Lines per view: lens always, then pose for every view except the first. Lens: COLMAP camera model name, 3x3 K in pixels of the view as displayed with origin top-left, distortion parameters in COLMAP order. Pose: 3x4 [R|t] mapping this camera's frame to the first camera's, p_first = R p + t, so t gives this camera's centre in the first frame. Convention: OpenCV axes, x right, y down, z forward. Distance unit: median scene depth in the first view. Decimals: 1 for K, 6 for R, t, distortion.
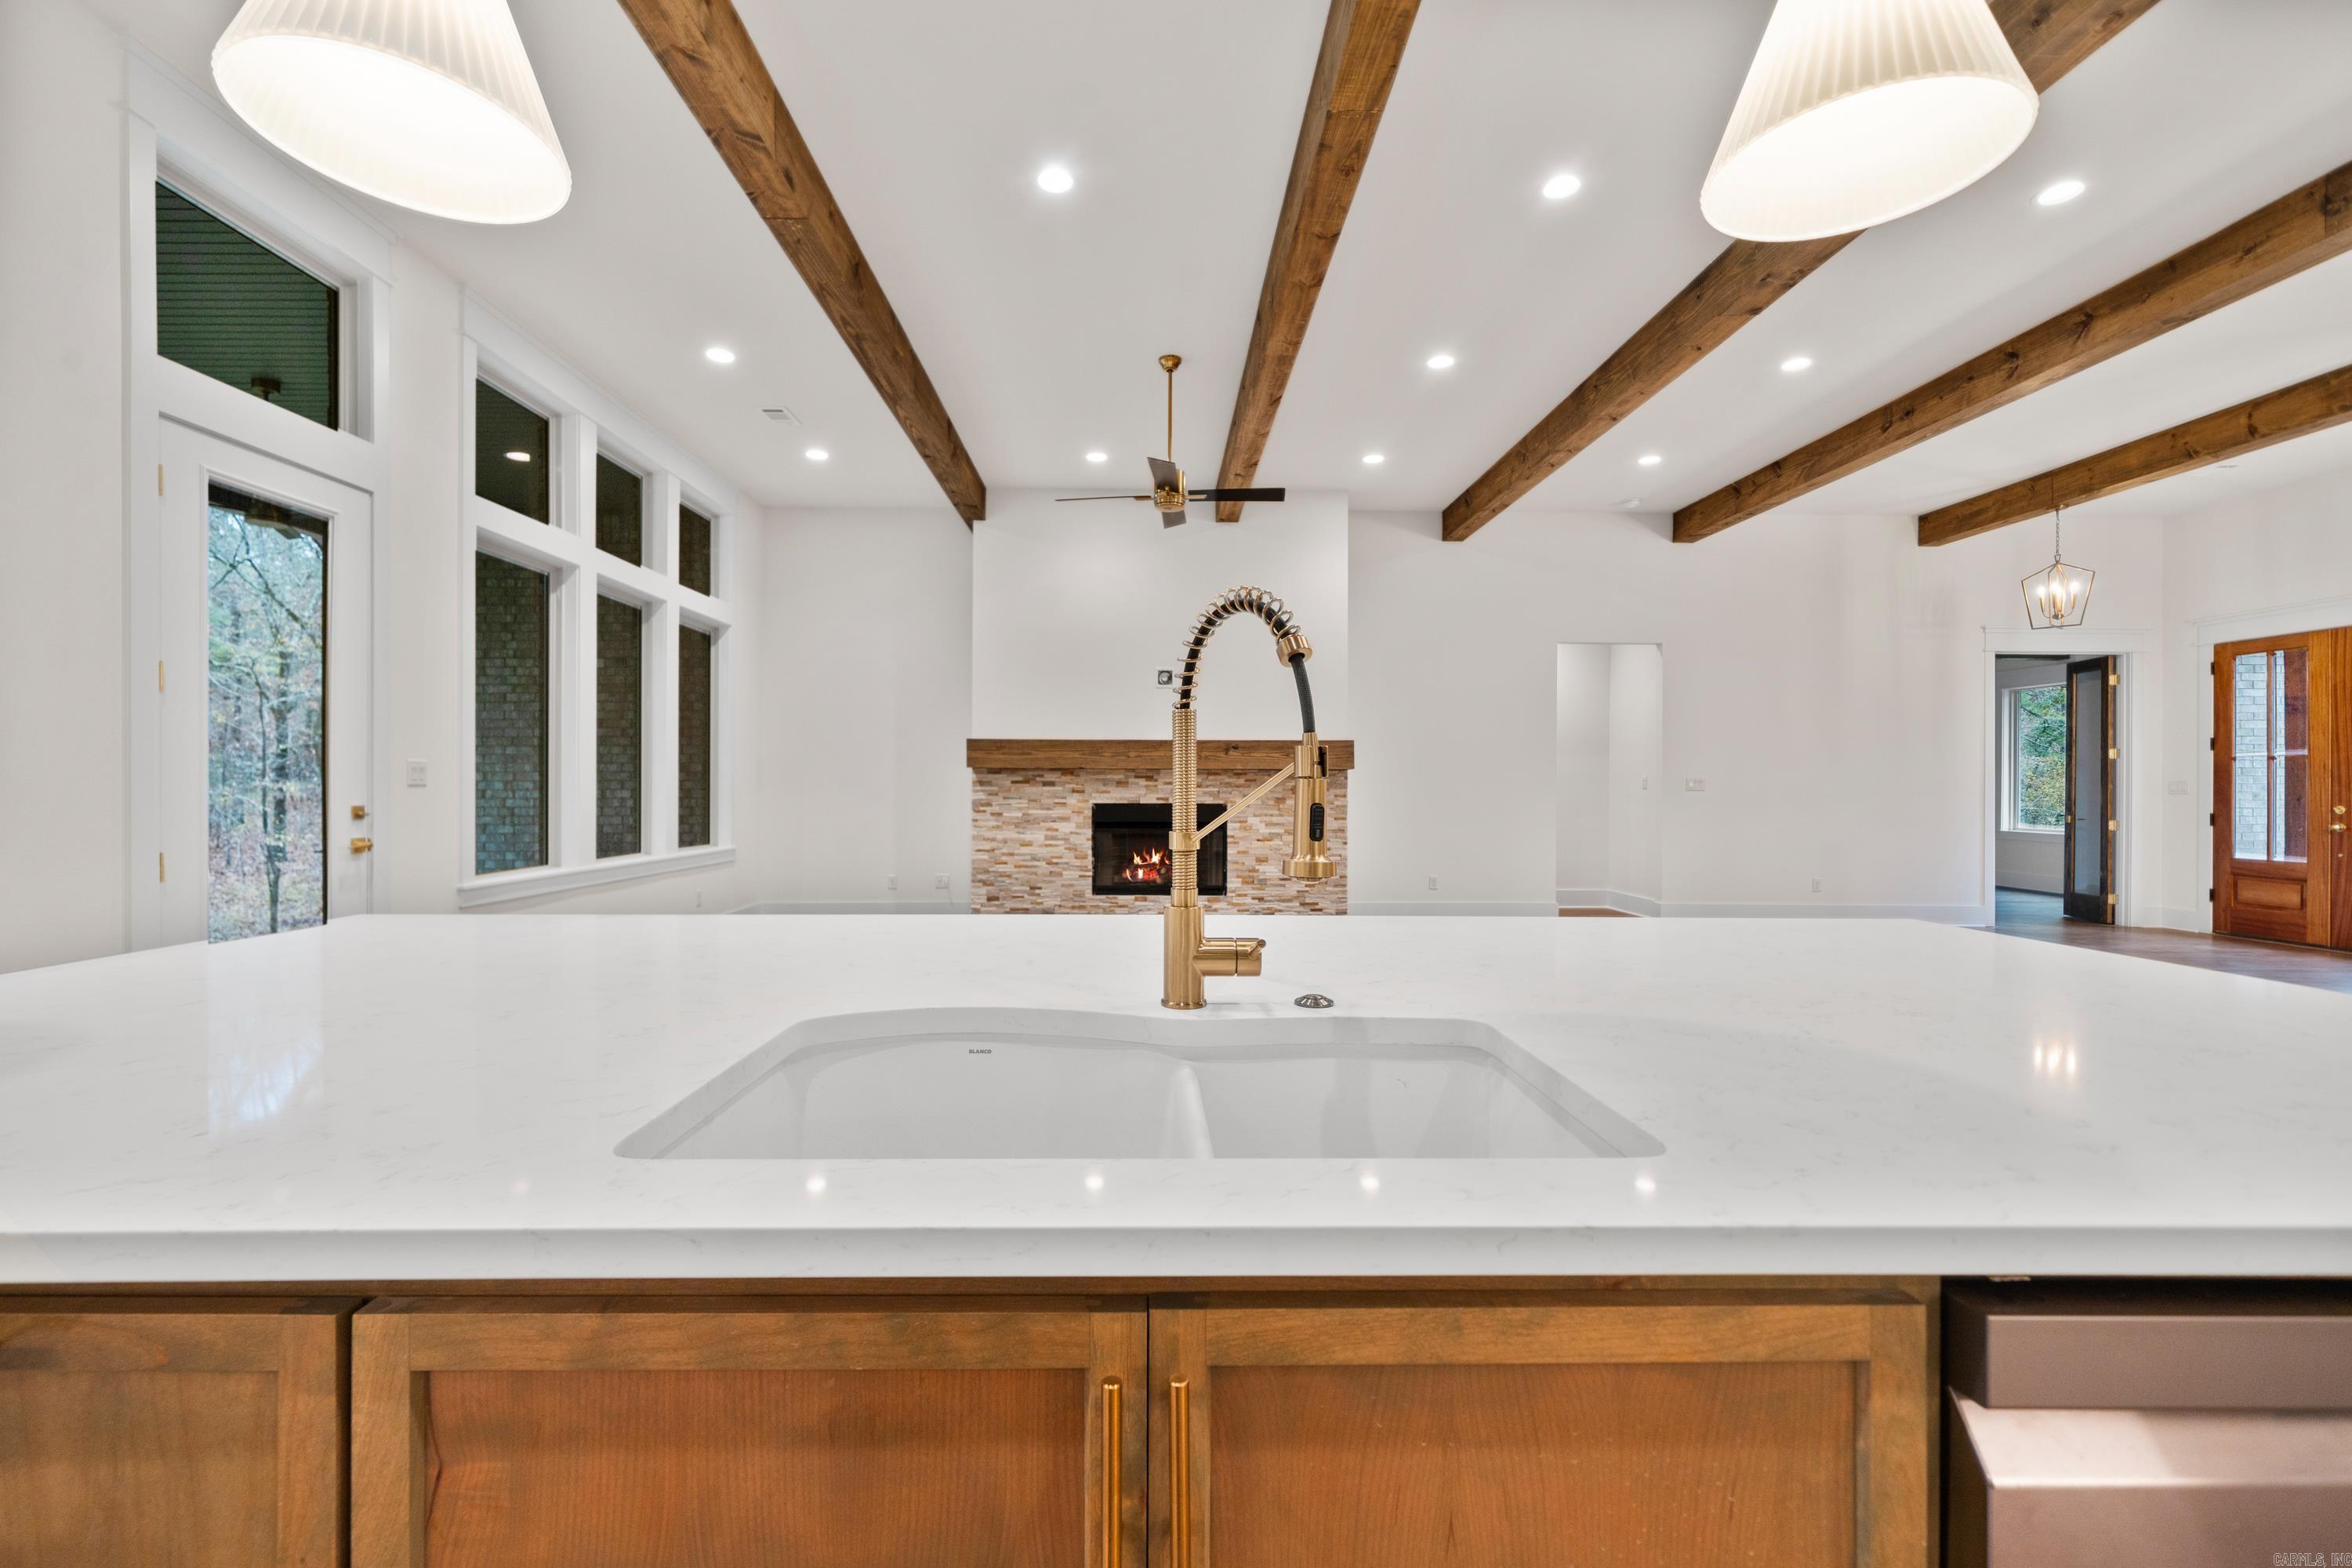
lens RADIAL K [[980.2, 0, 1133.0], [0, 980.2, 795.0], [0, 0, 1]] dist [-0.004777, -0.000308]
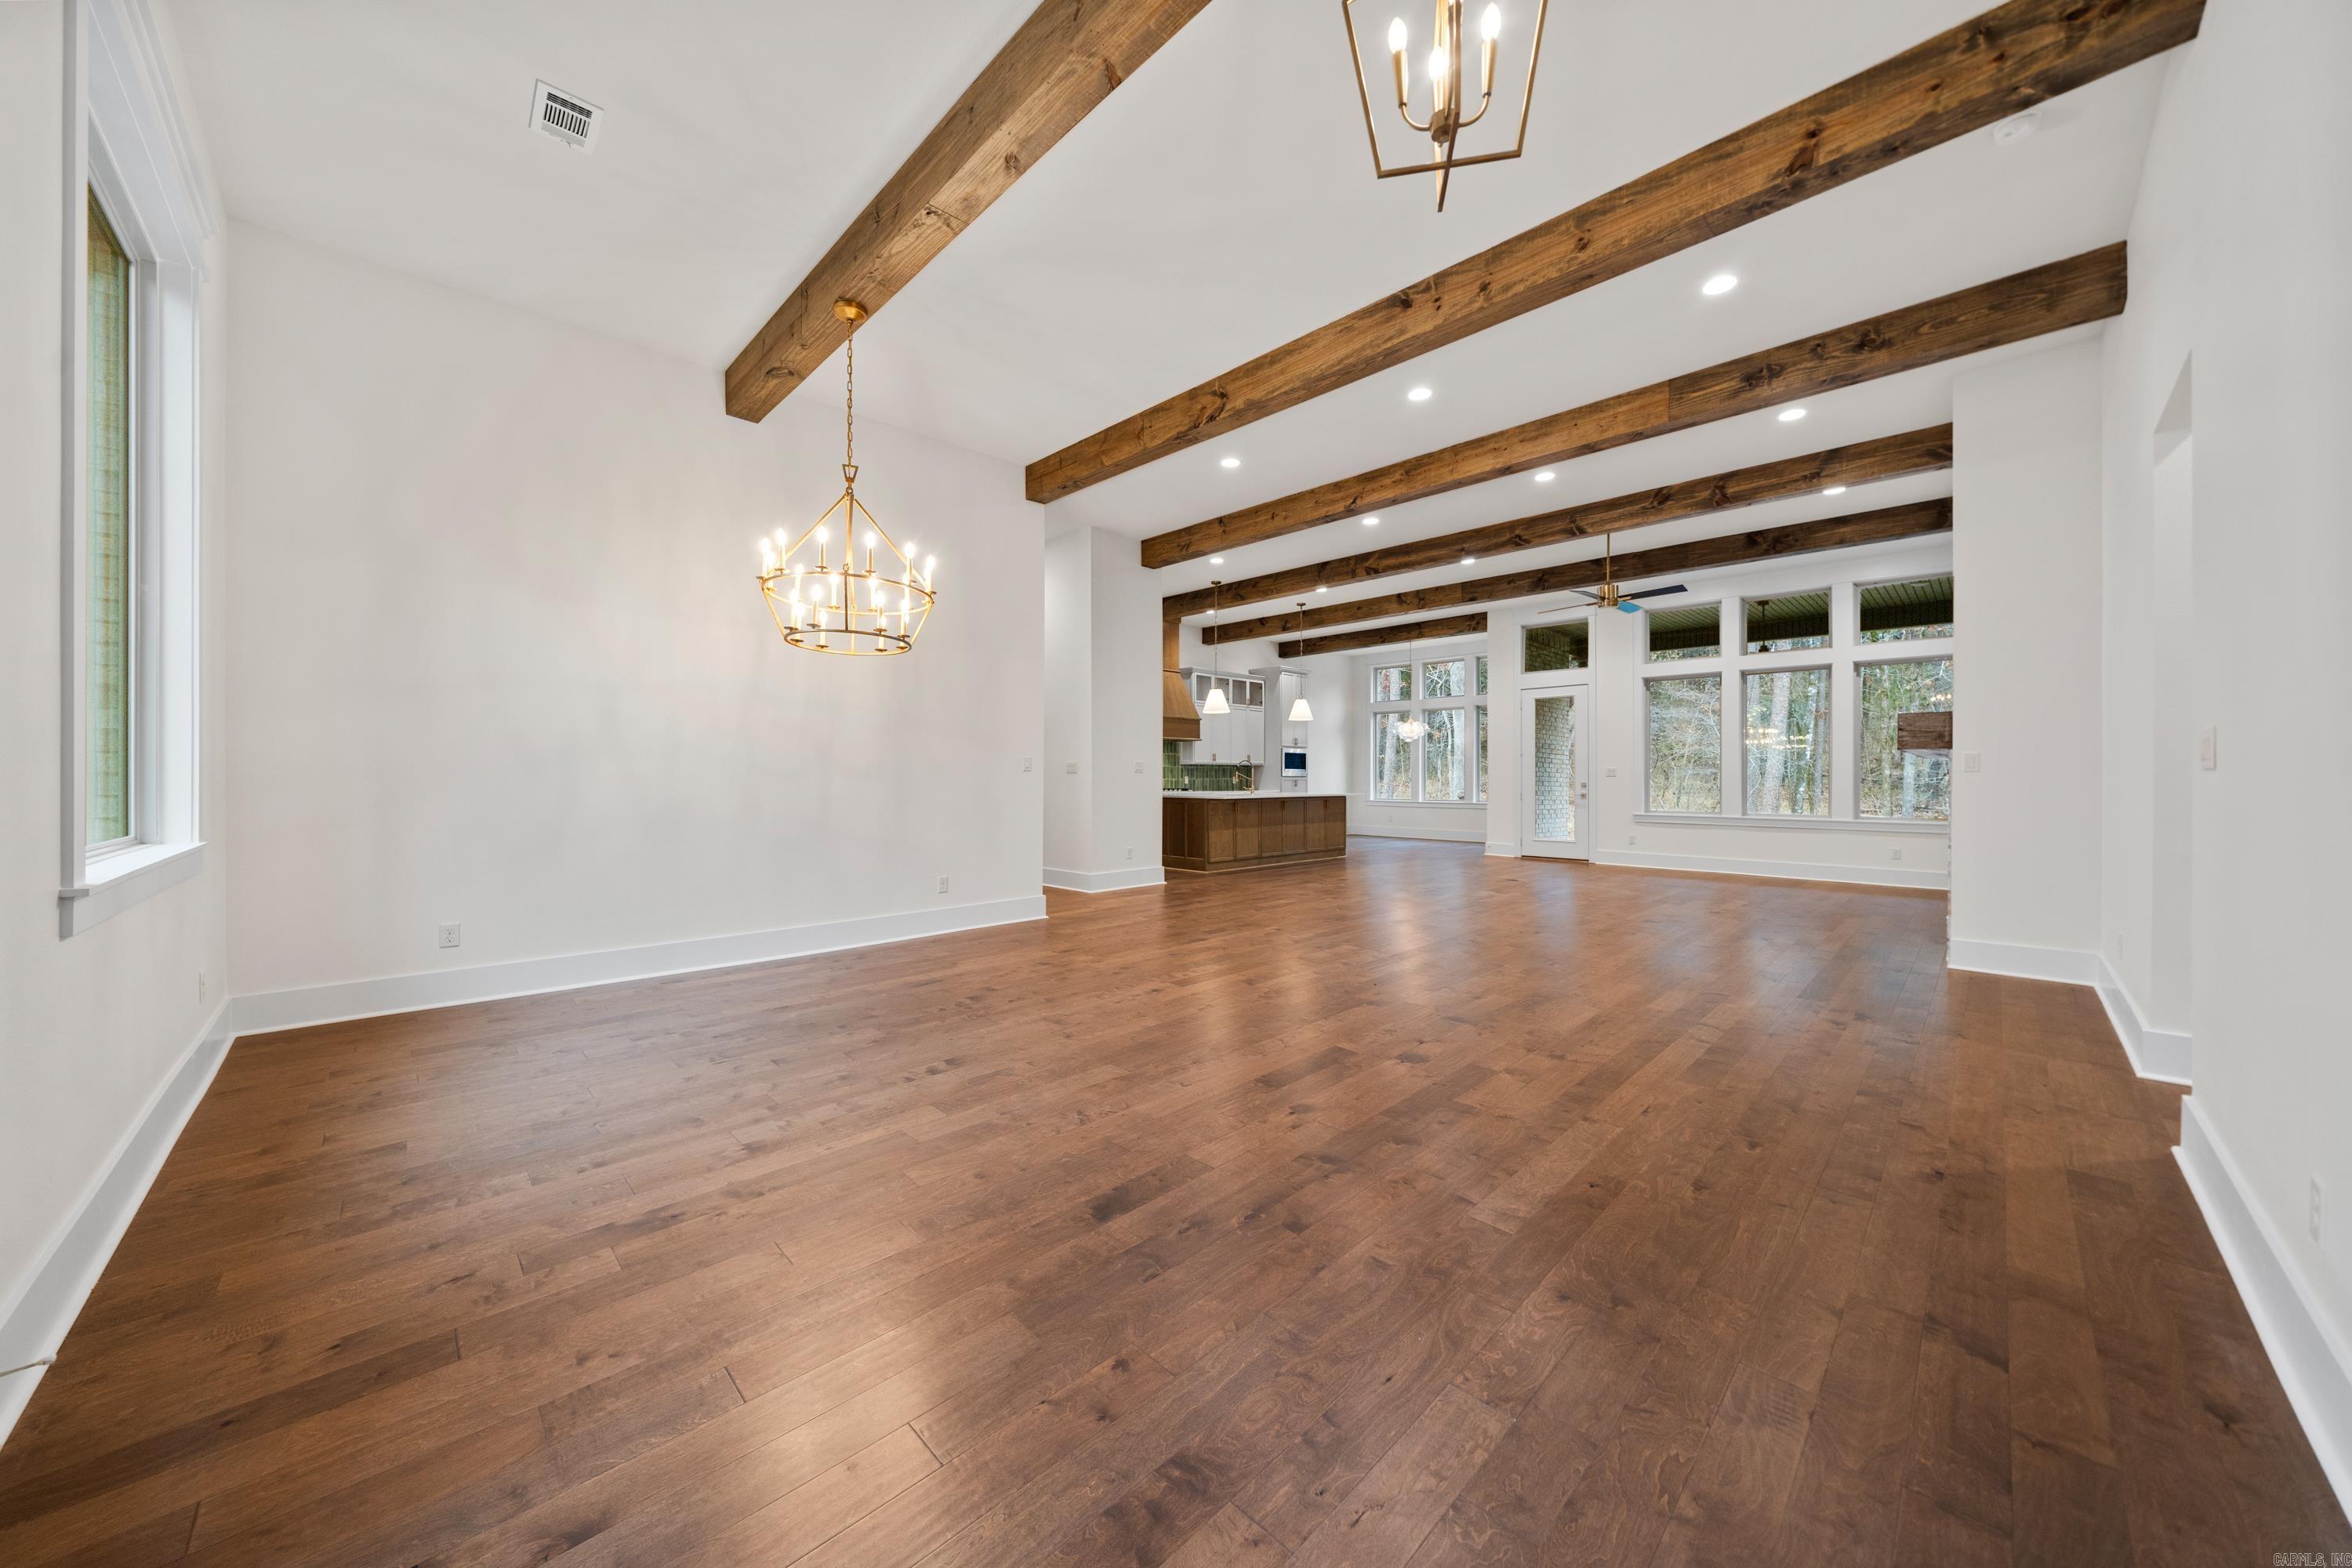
lens RADIAL K [[807.6, 0, 1165.7], [0, 807.6, 777.9], [0, 0, 1]] dist [-0.006630, 0.000302]
pose [[-0.719773, -0.005489, -0.694188, 1.080630], [-0.010951, 0.999934, 0.003449, 0.001169], [0.694123, 0.010085, -0.719786, 1.030321]]
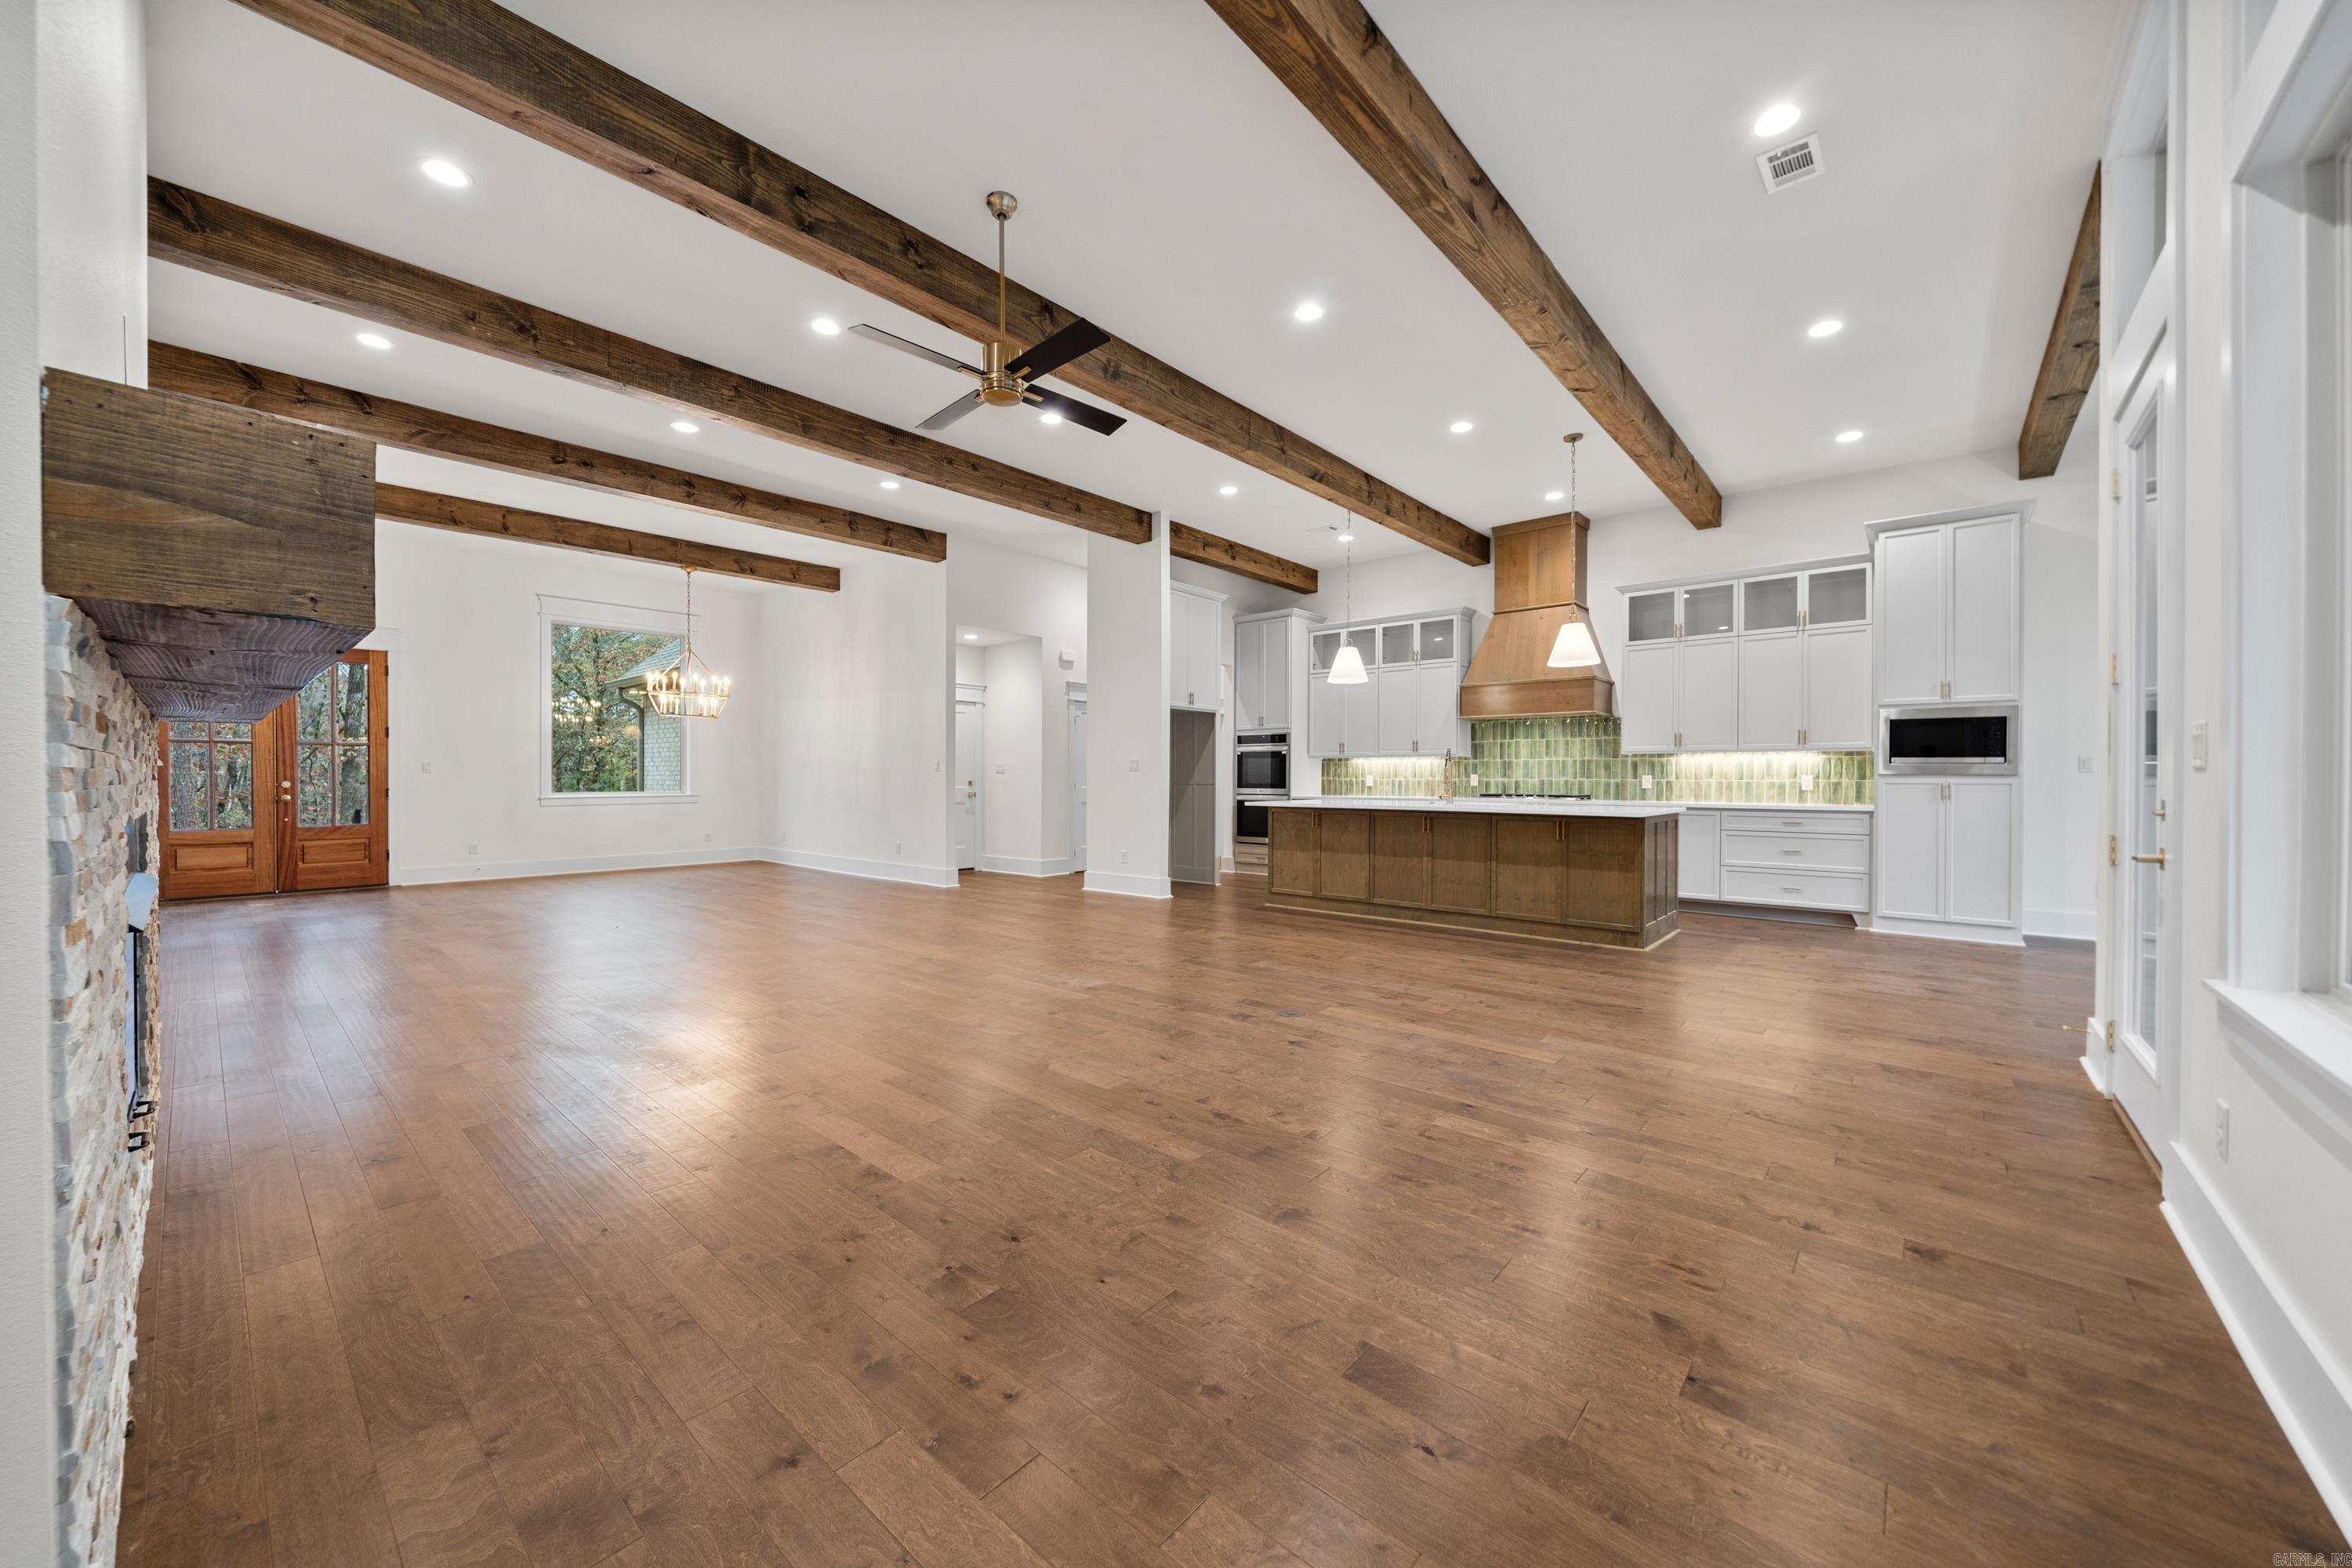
lens RADIAL K [[870.7, 0, 1190.4], [0, 870.7, 781.5], [0, 0, 1]] dist [0.014038, 0.000082]
pose [[-0.777368, -0.010298, 0.628962, -0.350423], [-0.000897, 0.999883, 0.015264, -0.005085], [-0.629045, 0.011302, -0.777286, 1.005184]]
